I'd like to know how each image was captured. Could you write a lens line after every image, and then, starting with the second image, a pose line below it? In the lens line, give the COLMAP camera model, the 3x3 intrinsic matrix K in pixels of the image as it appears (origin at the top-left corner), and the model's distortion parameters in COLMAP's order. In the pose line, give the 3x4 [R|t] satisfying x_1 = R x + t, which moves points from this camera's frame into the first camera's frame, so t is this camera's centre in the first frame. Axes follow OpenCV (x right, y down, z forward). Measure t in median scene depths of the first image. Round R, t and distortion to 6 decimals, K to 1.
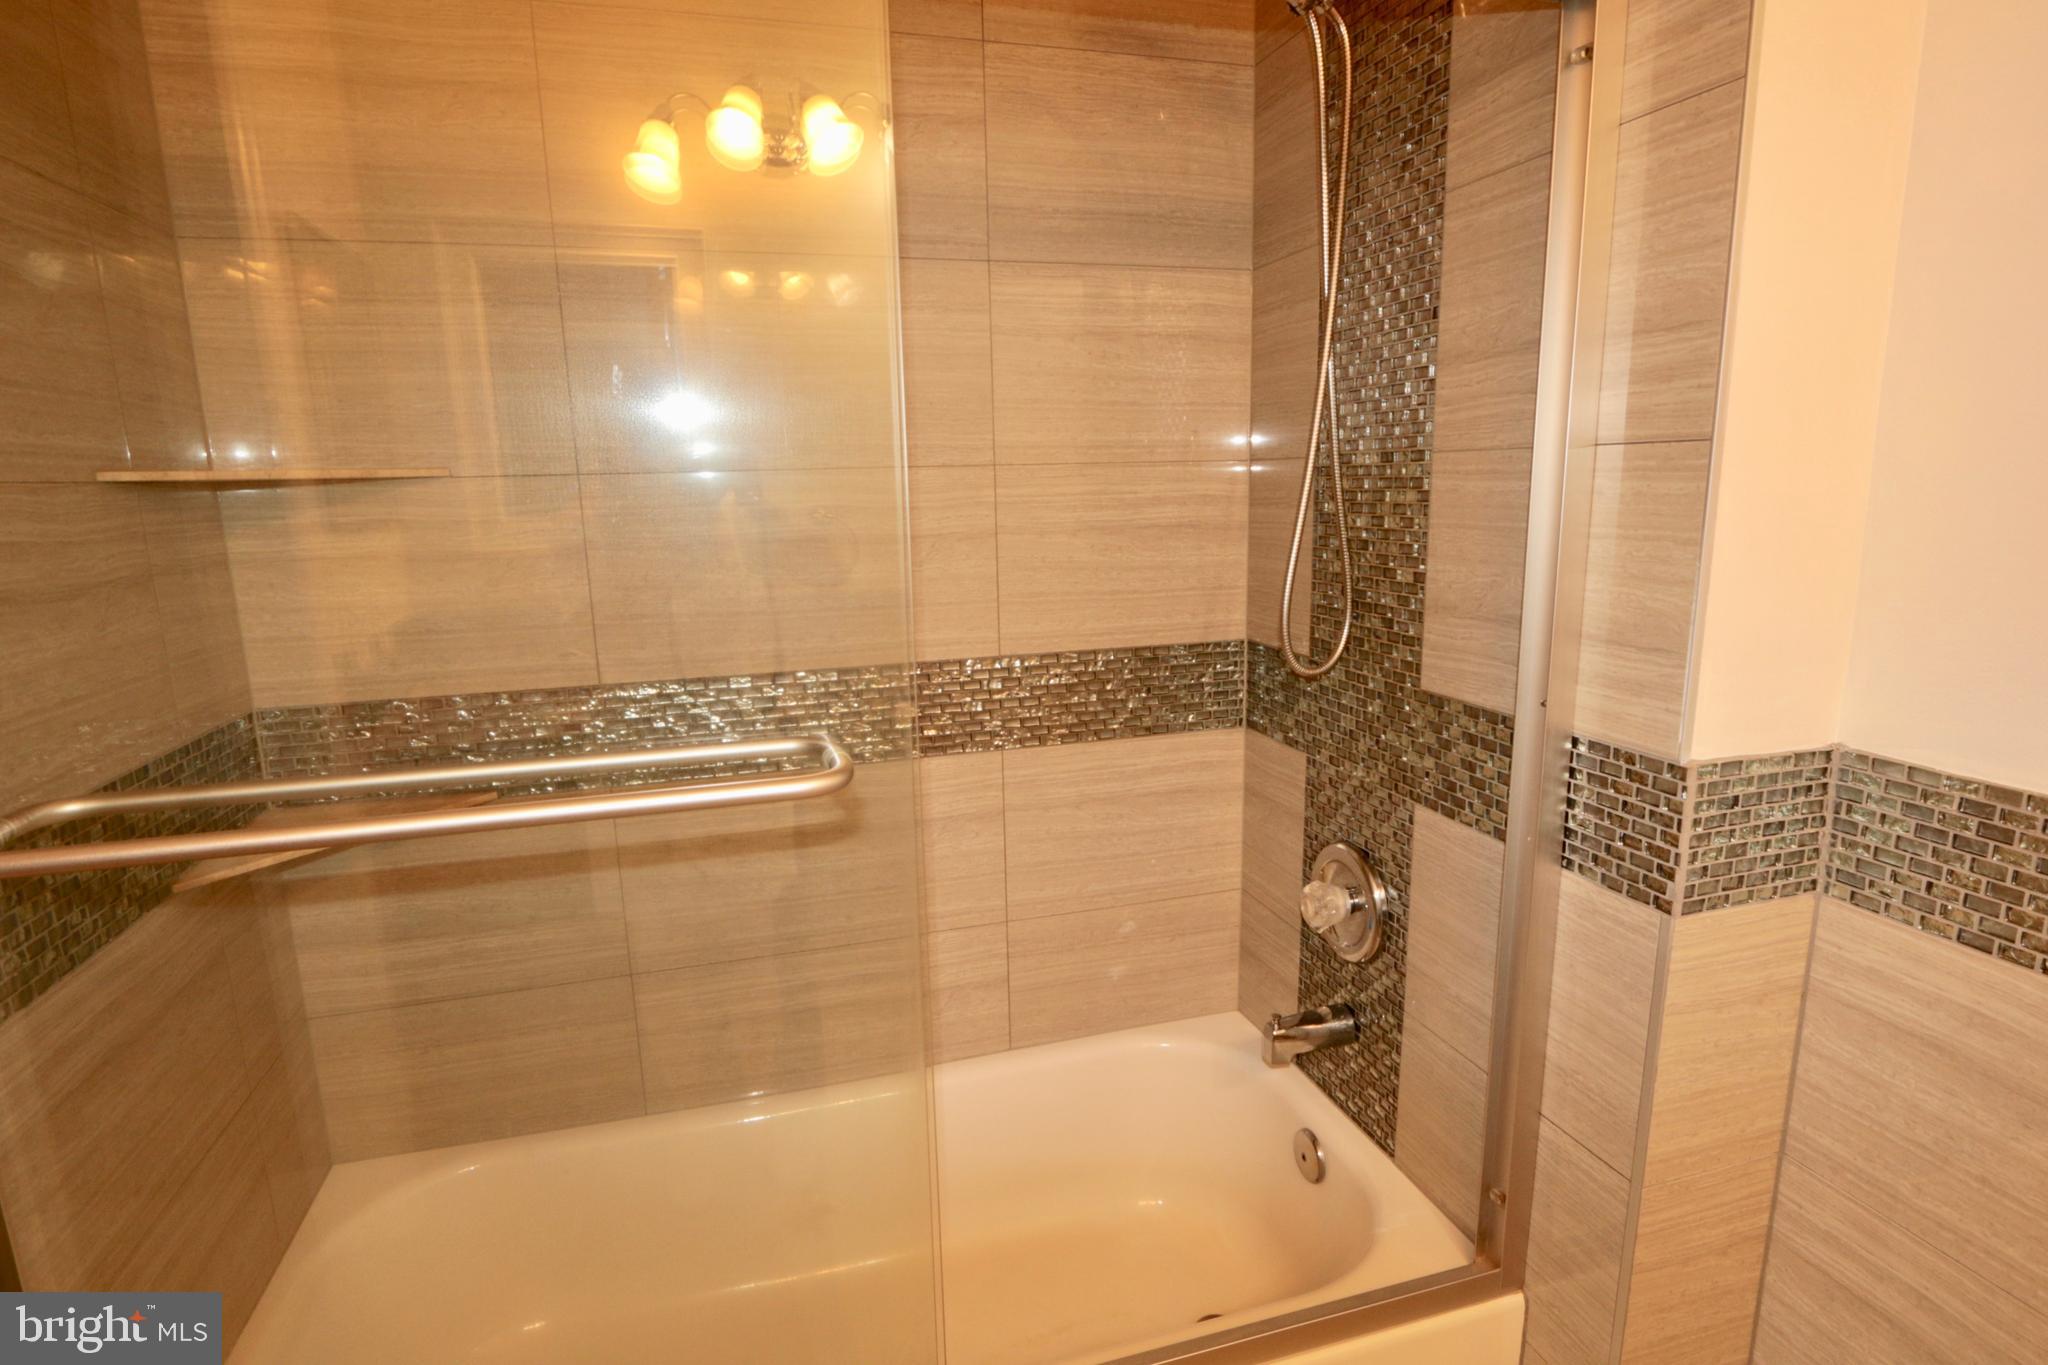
lens RADIAL K [[1034.2, 0, 1019.8], [0, 1034.2, 694.5], [0, 0, 1]] dist [-0.011296, -0.000437]
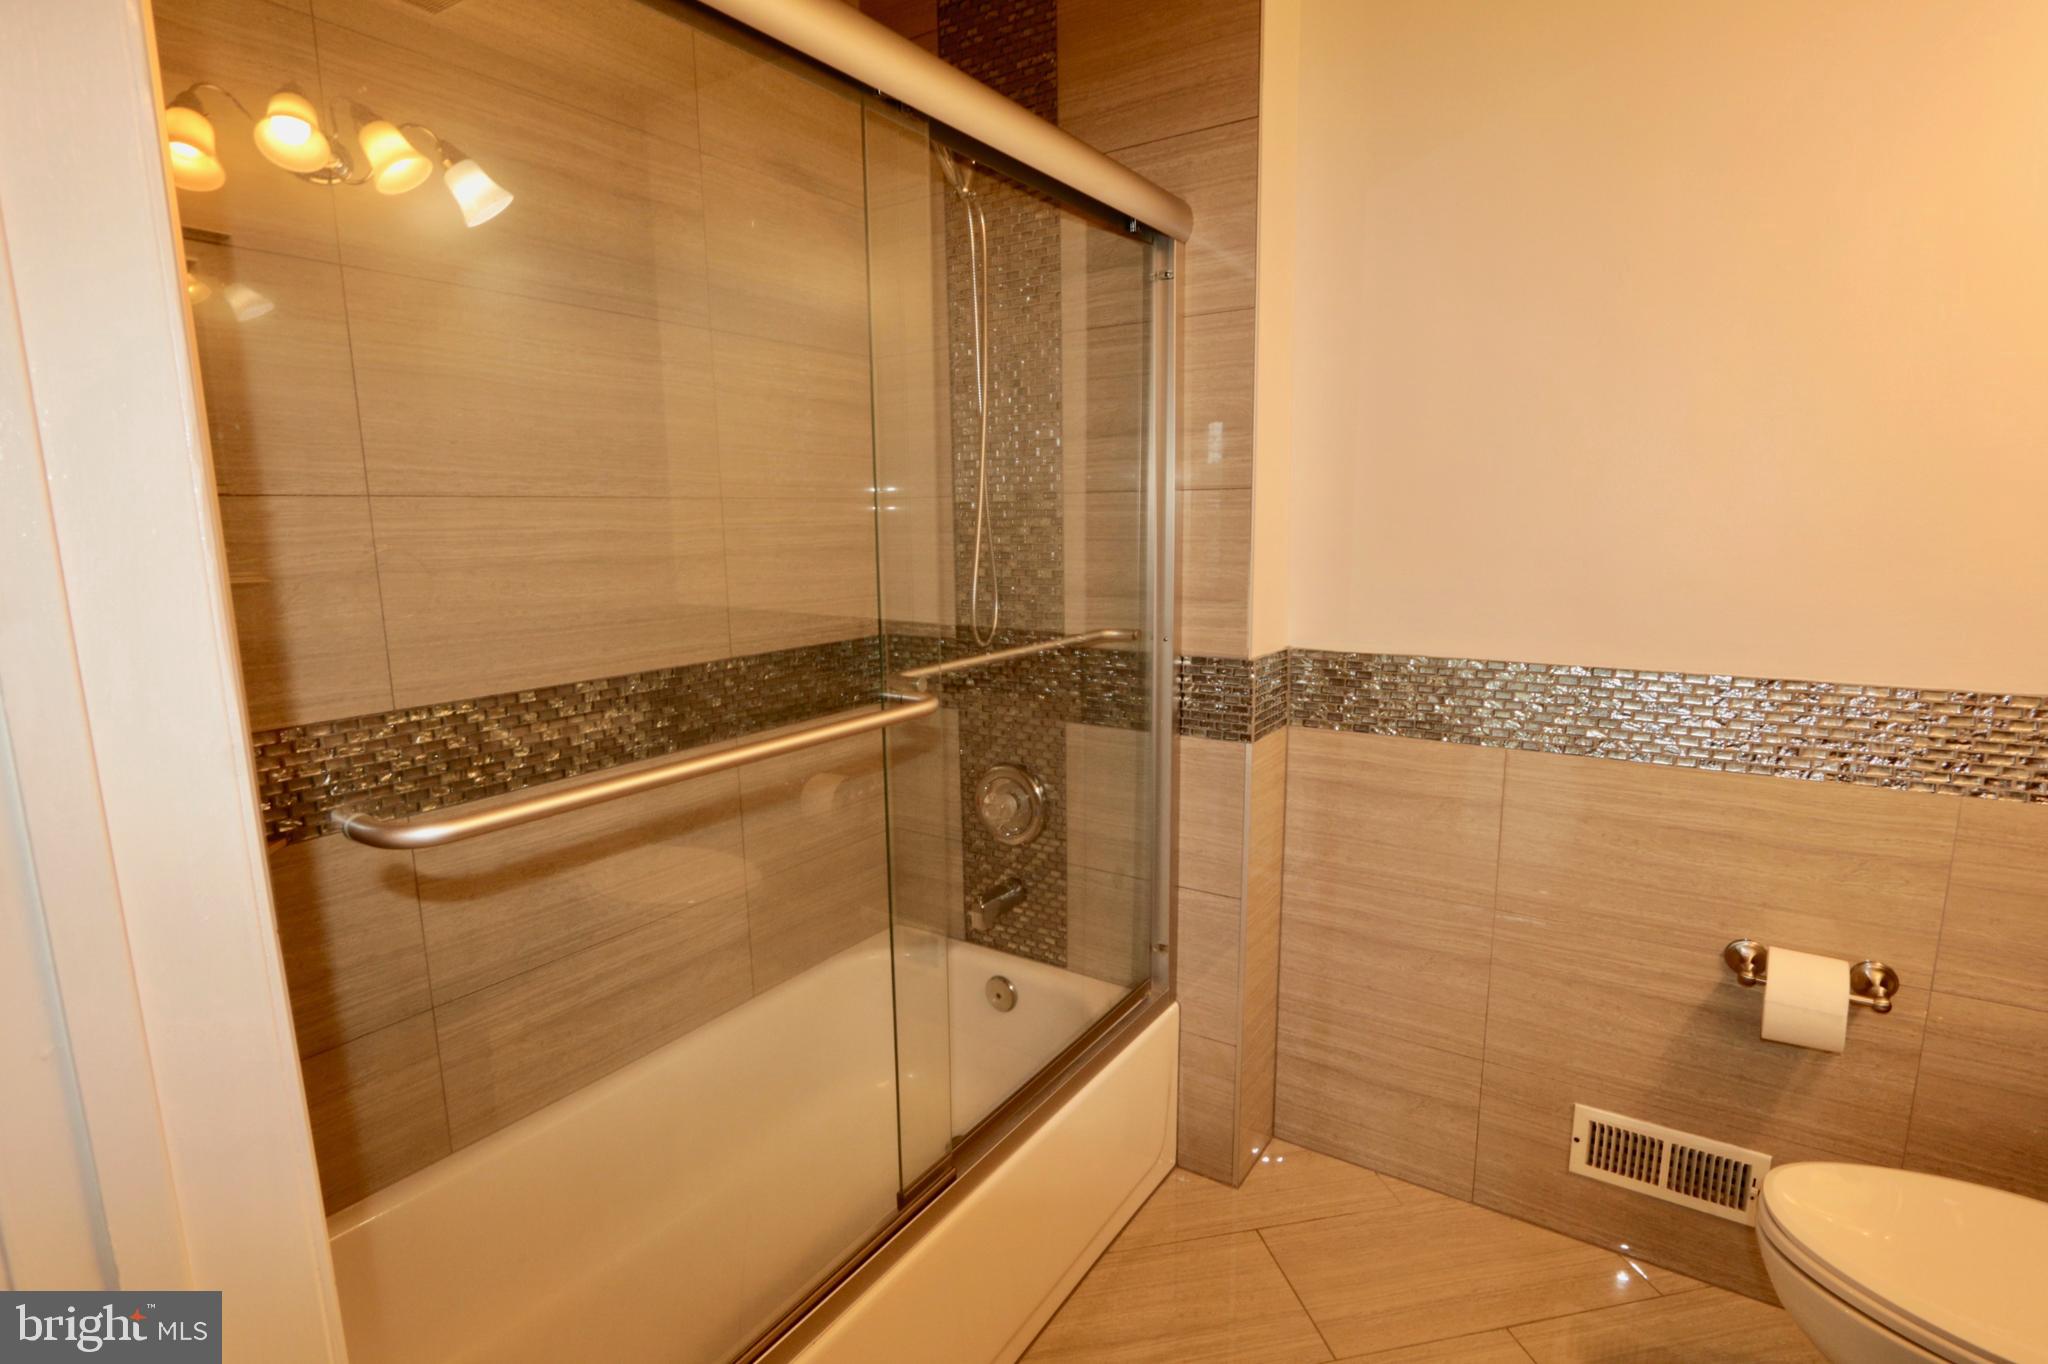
lens RADIAL K [[979.9, 0, 1017.9], [0, 979.9, 692.1], [0, 0, 1]] dist [-0.012990, 0.000765]
pose [[0.777046, -0.100044, 0.621442, -0.547631], [0.125459, 0.992095, 0.002840, 0.047176], [-0.616814, 0.075758, 0.783455, -0.093575]]
